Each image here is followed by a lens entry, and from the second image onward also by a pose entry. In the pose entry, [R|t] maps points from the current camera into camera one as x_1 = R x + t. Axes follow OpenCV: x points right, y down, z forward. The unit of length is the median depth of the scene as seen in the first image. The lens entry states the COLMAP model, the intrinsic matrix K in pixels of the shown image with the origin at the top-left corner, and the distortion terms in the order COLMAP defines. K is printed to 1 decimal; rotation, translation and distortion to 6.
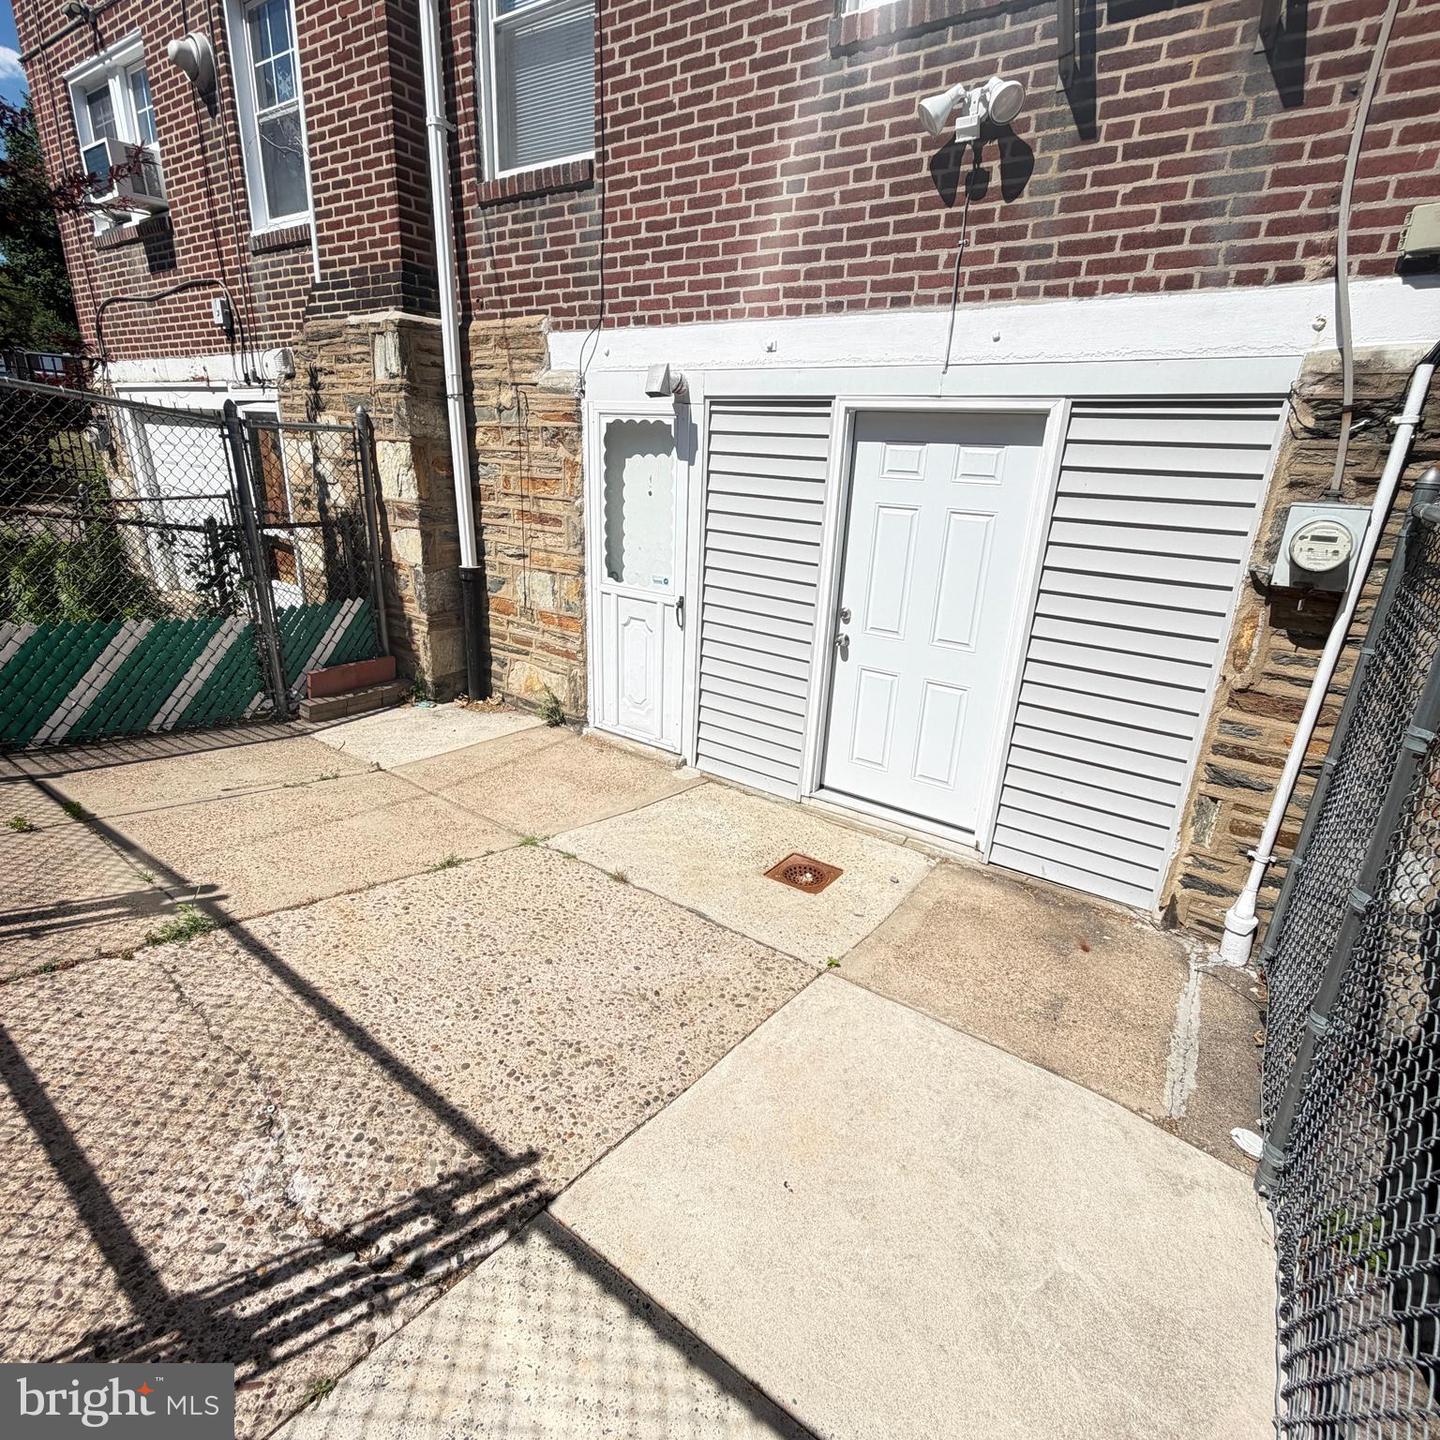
lens RADIAL K [[766.2, 0, 718.8], [0, 766.2, 718.6], [0, 0, 1]] dist [-0.001097, 0.000815]
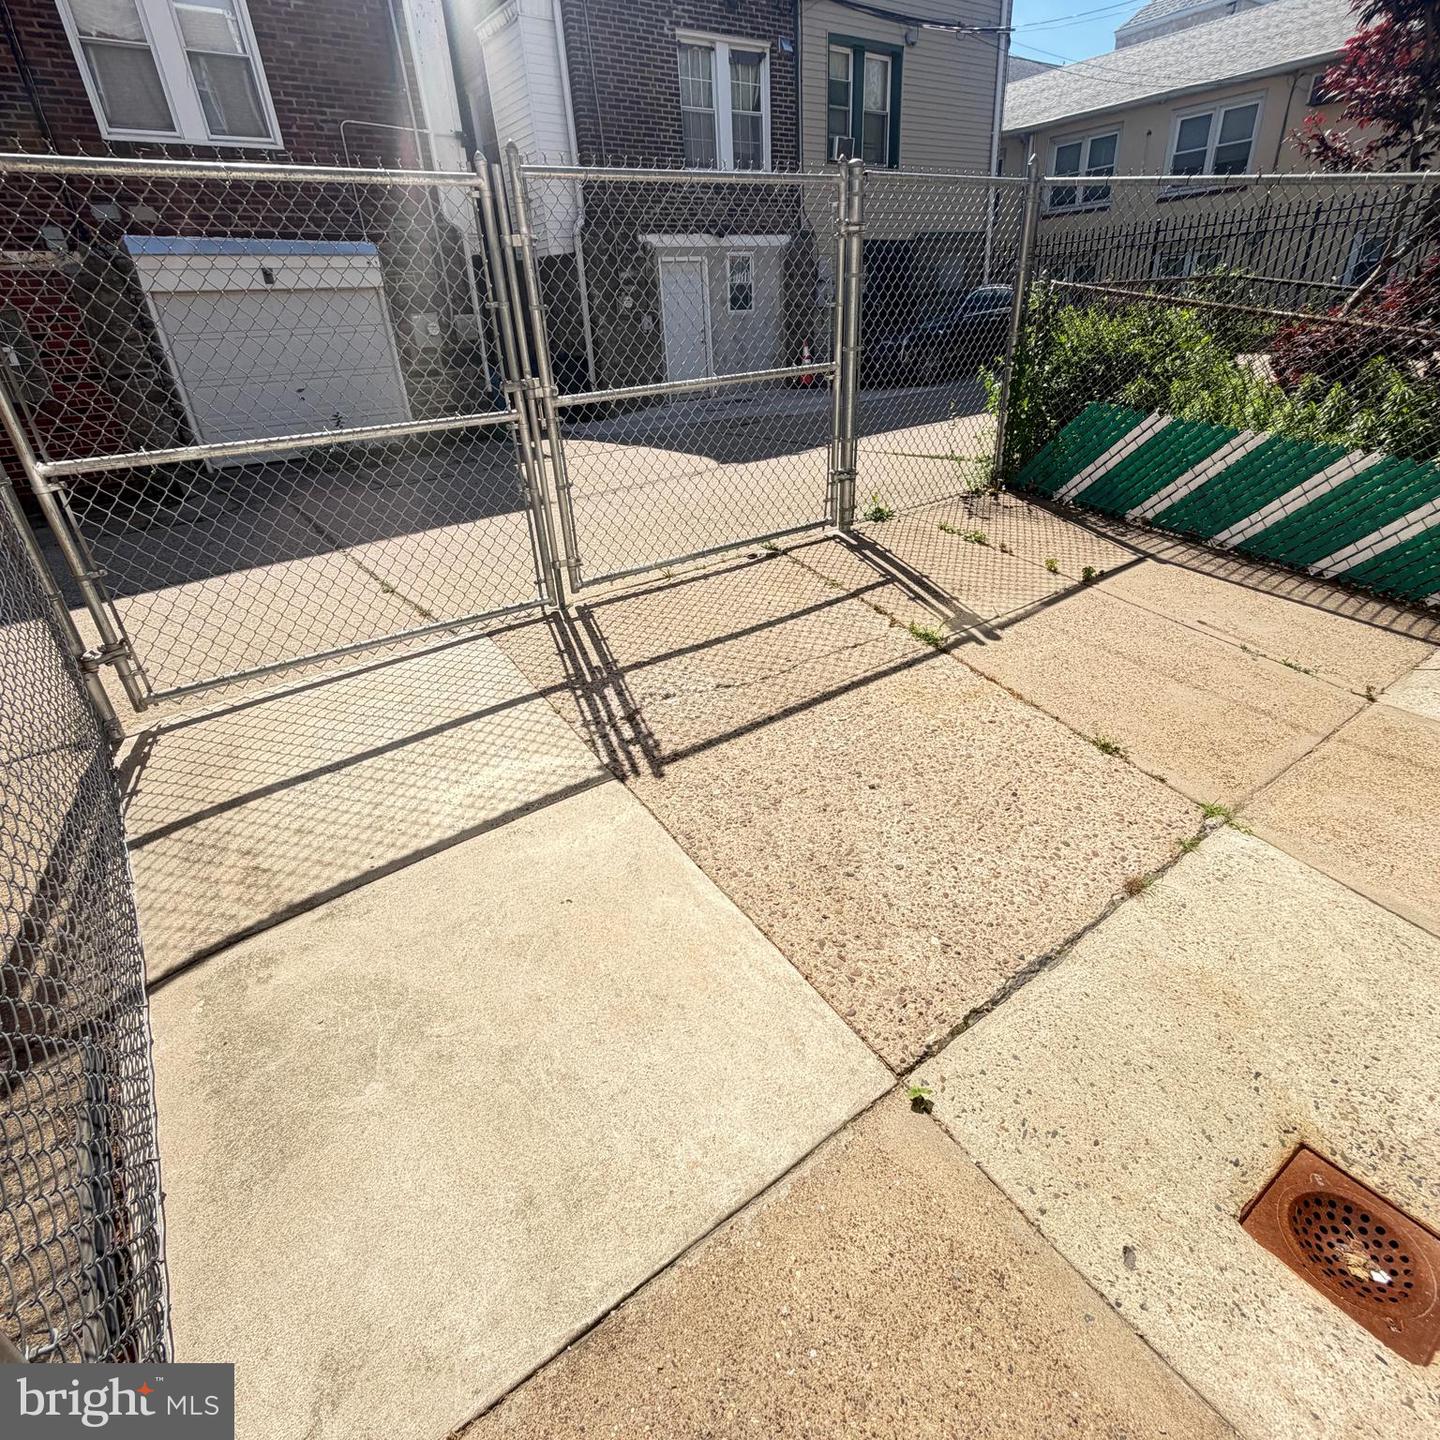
lens RADIAL K [[766.2, 0, 719.4], [0, 766.2, 719.3], [0, 0, 1]] dist [-0.001097, 0.000815]
pose [[-0.334470, 0.413789, -0.846705, 0.754116], [-0.273239, 0.817277, 0.507344, -0.227852], [0.901926, 0.401044, -0.160292, 1.099901]]
